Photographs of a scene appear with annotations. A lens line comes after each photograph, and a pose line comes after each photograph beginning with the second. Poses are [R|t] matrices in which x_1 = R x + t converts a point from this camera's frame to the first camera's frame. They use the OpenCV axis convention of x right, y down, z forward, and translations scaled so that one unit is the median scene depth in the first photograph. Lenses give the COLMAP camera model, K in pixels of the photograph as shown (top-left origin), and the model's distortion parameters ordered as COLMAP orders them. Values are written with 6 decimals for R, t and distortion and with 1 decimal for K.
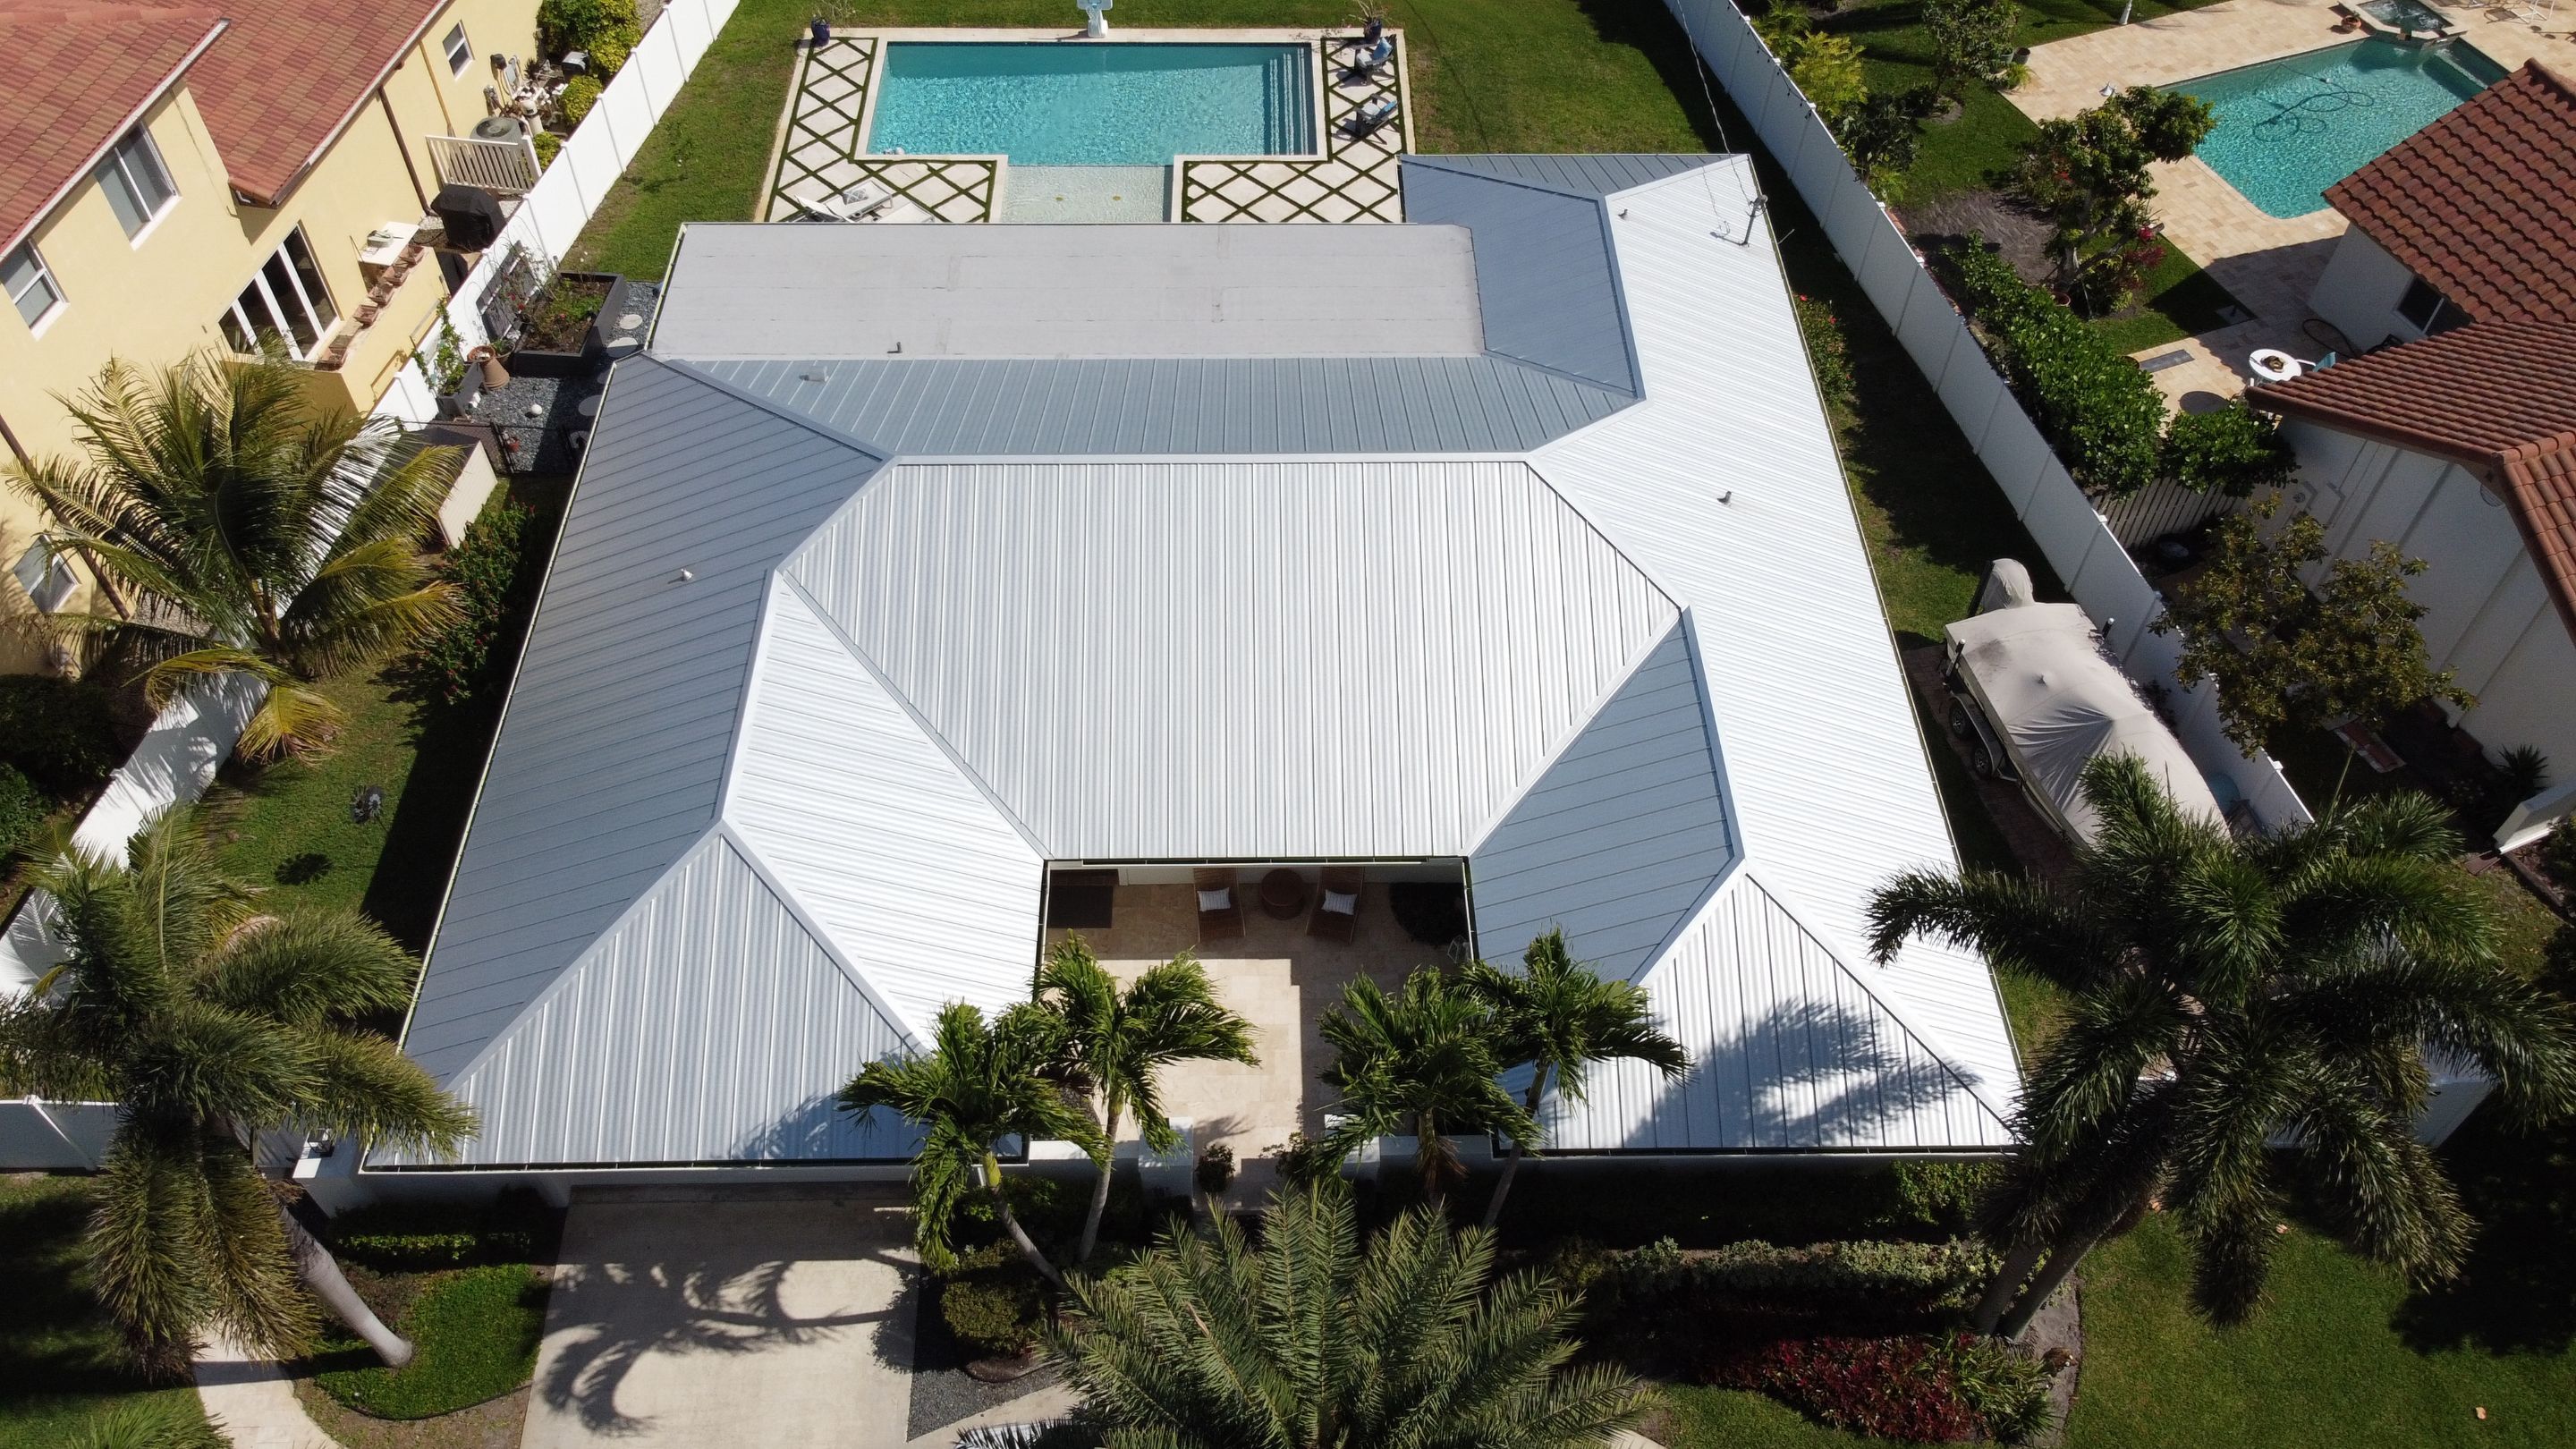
lens RADIAL K [[1927.0, 0, 1275.3], [0, 1927.0, 720.2], [0, 0, 1]] dist [0.010238, -0.014688]
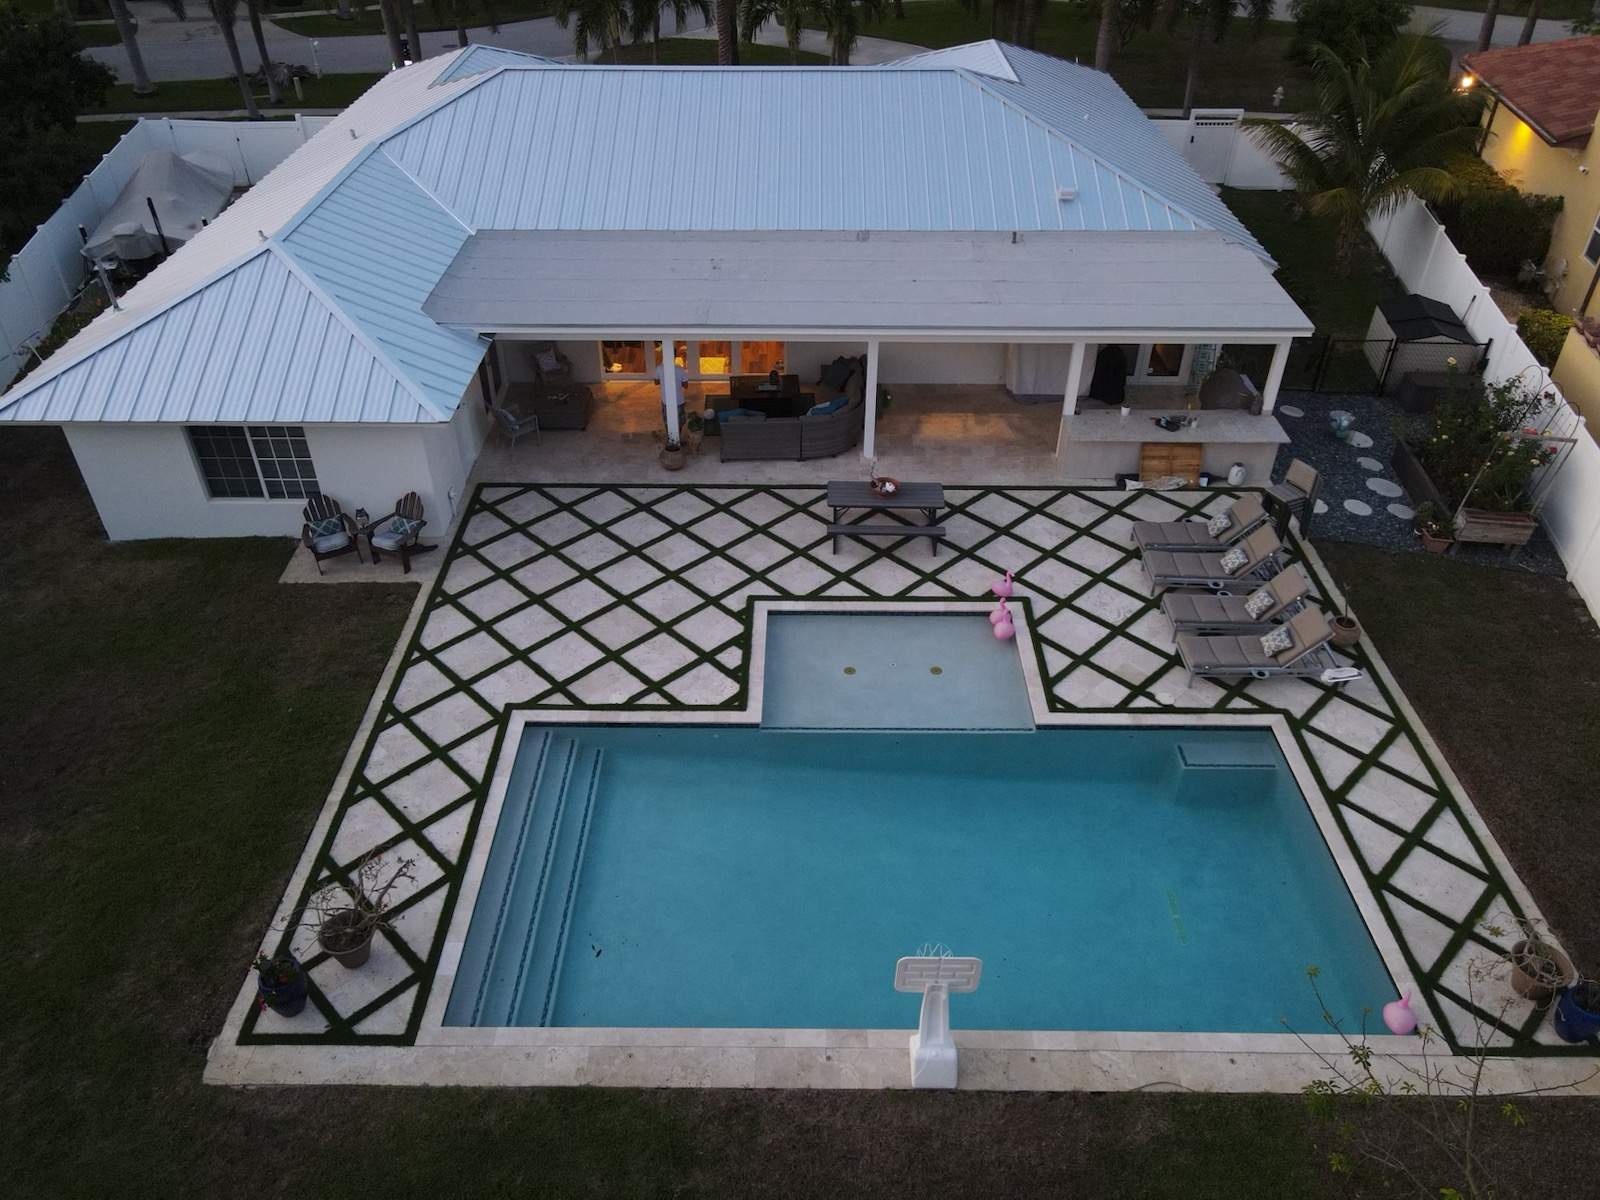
lens RADIAL K [[1168.9, 0, 797.6], [0, 1168.9, 599.8], [0, 0, 1]] dist [0.017814, -0.009086]
pose [[-0.999728, -0.019349, 0.012994, -0.069817], [0.011952, 0.053038, 0.998521, -0.679890], [-0.020010, 0.998405, -0.052792, 1.006516]]
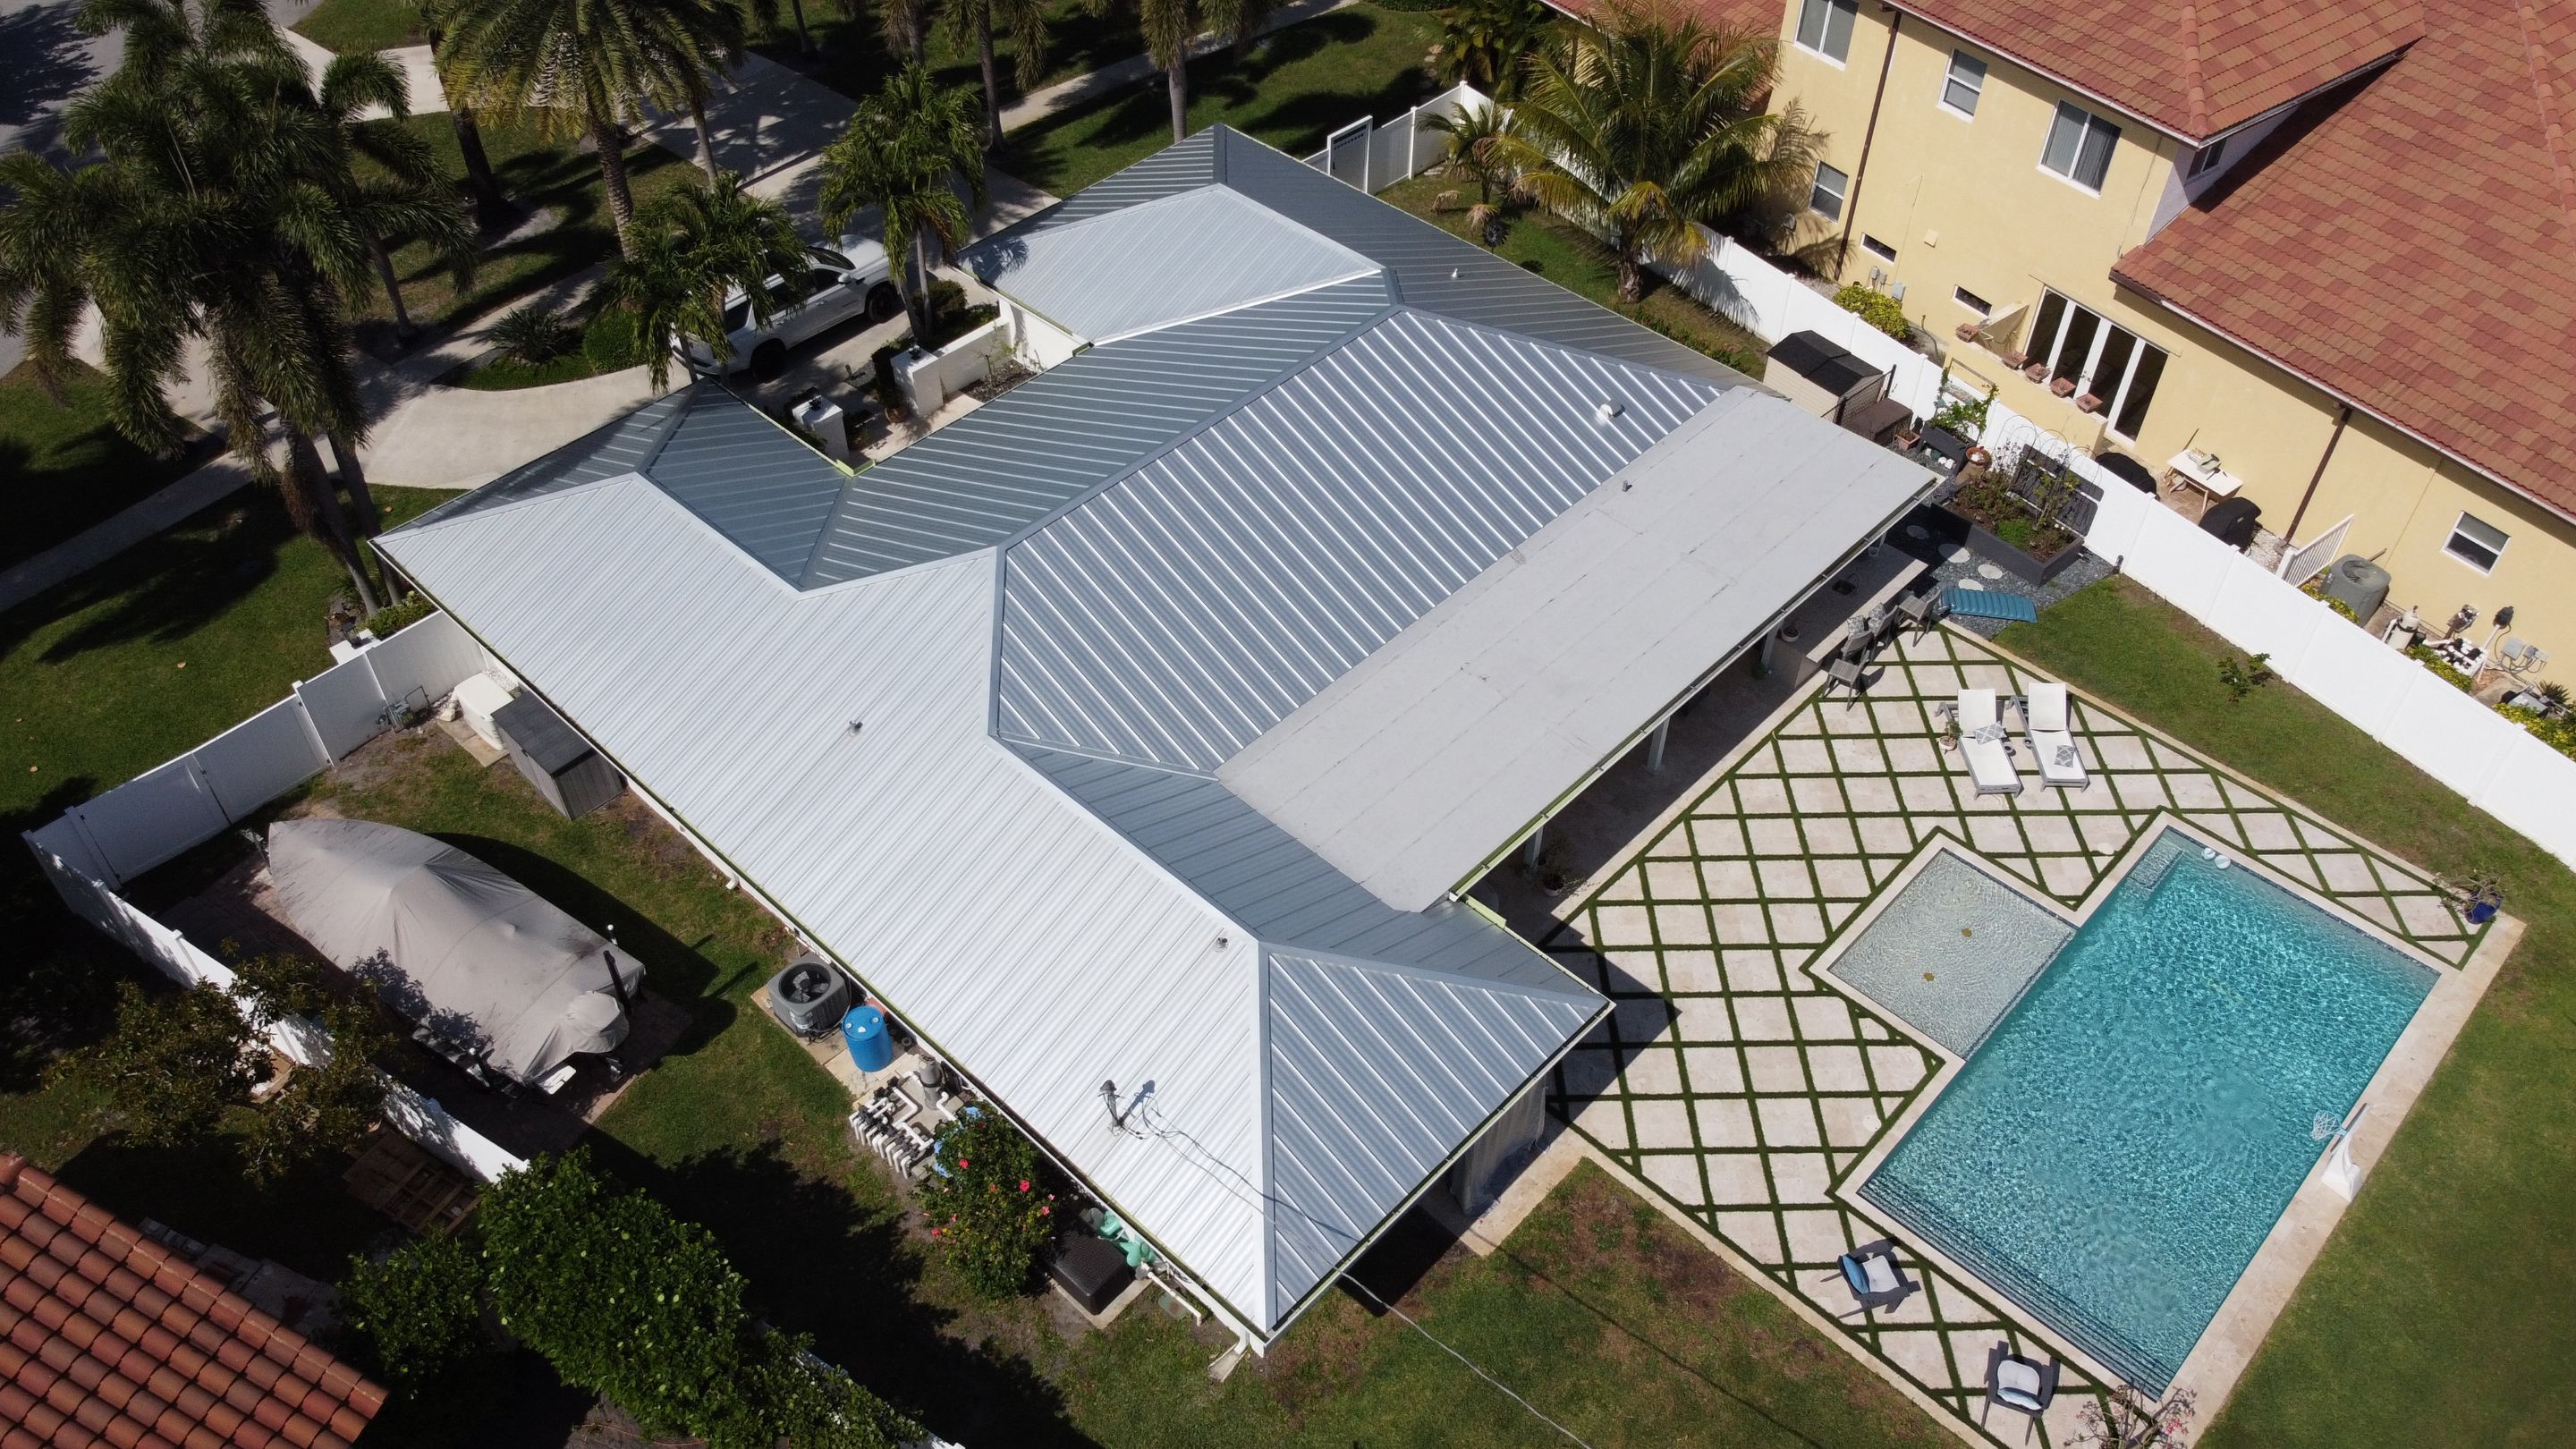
lens RADIAL K [[1927.0, 0, 1279.6], [0, 1927.0, 716.6], [0, 0, 1]] dist [0.010238, -0.014688]
pose [[-0.699583, 0.490132, -0.519957, 0.428307], [-0.561036, 0.073872, 0.824488, -0.752032], [0.442518, 0.868512, 0.223302, 0.646668]]
